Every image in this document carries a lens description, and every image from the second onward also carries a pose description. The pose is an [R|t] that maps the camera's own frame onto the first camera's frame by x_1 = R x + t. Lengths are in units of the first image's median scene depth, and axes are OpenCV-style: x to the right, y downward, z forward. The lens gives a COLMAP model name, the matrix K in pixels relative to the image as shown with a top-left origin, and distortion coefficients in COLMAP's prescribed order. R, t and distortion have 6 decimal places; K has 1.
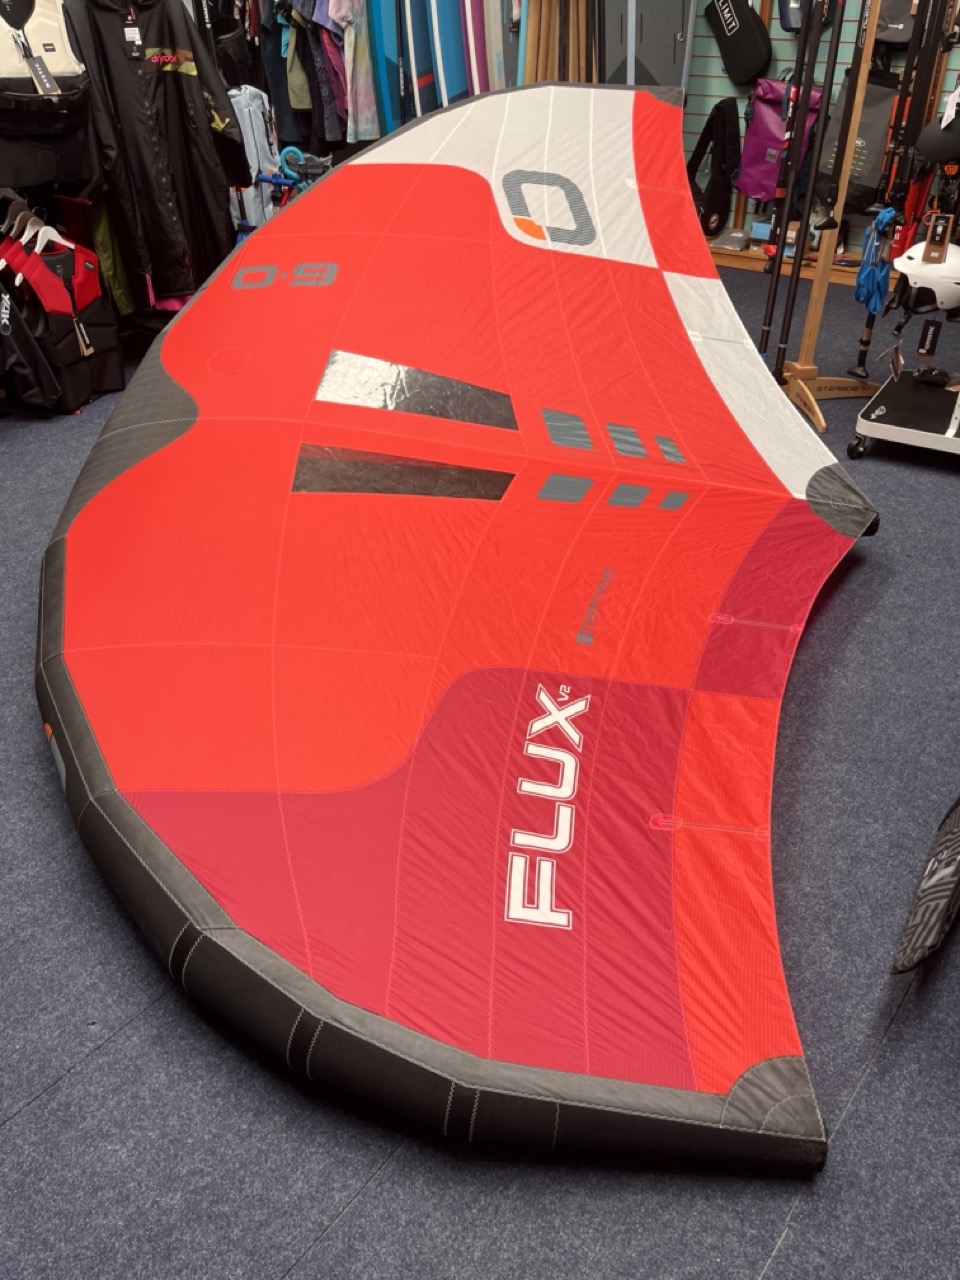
lens RADIAL K [[971.6, 0, 490.5], [0, 971.6, 643.9], [0, 0, 1]] dist [0.092453, -0.132934]
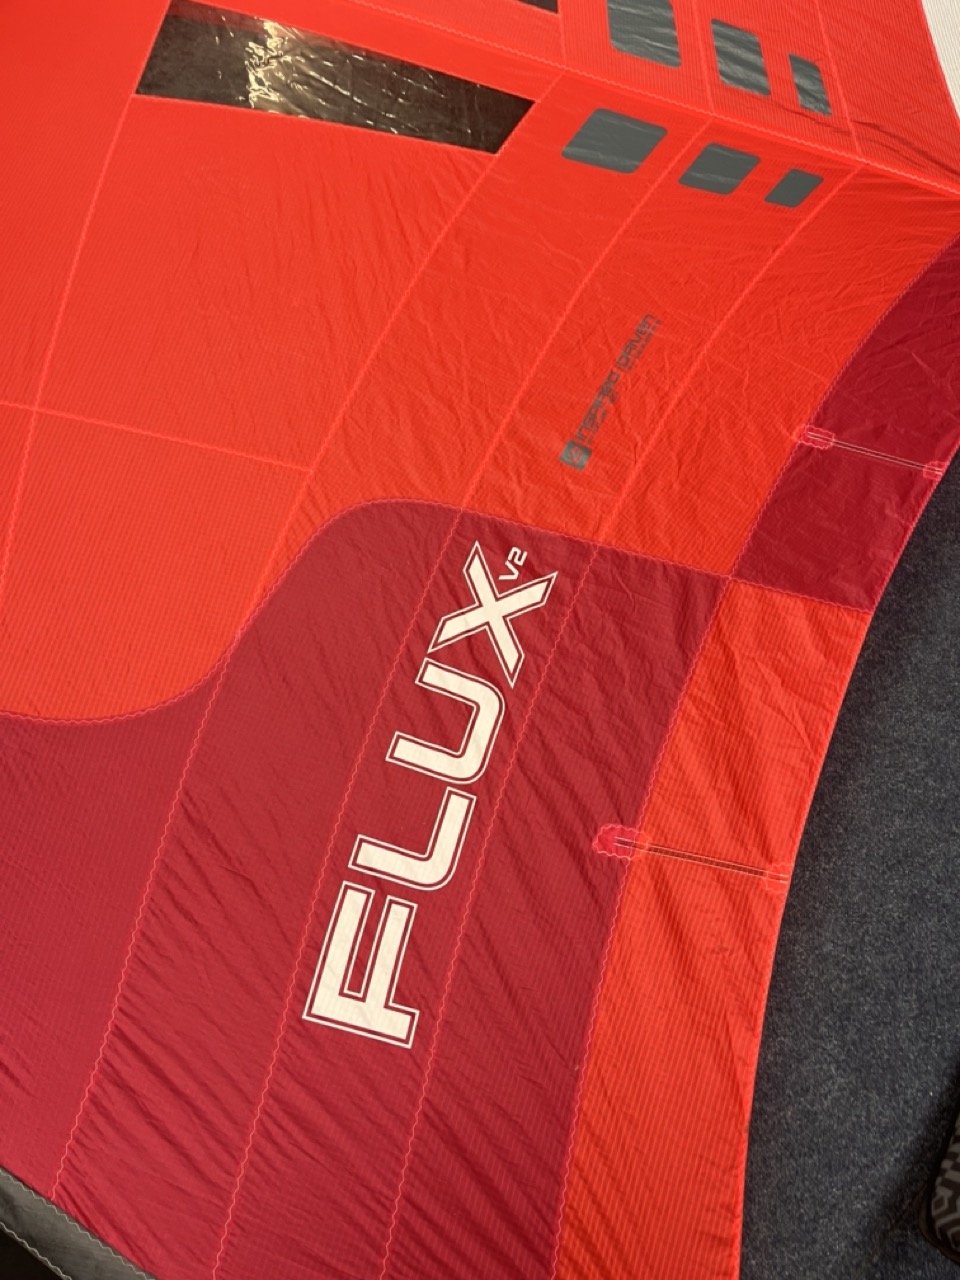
lens RADIAL K [[971.6, 0, 490.5], [0, 971.6, 643.9], [0, 0, 1]] dist [0.092453, -0.132934]
pose [[0.987785, 0.152812, -0.030485, 0.084227], [-0.129029, 0.911816, 0.389798, -0.132006], [0.087363, -0.381103, 0.920396, 0.411840]]
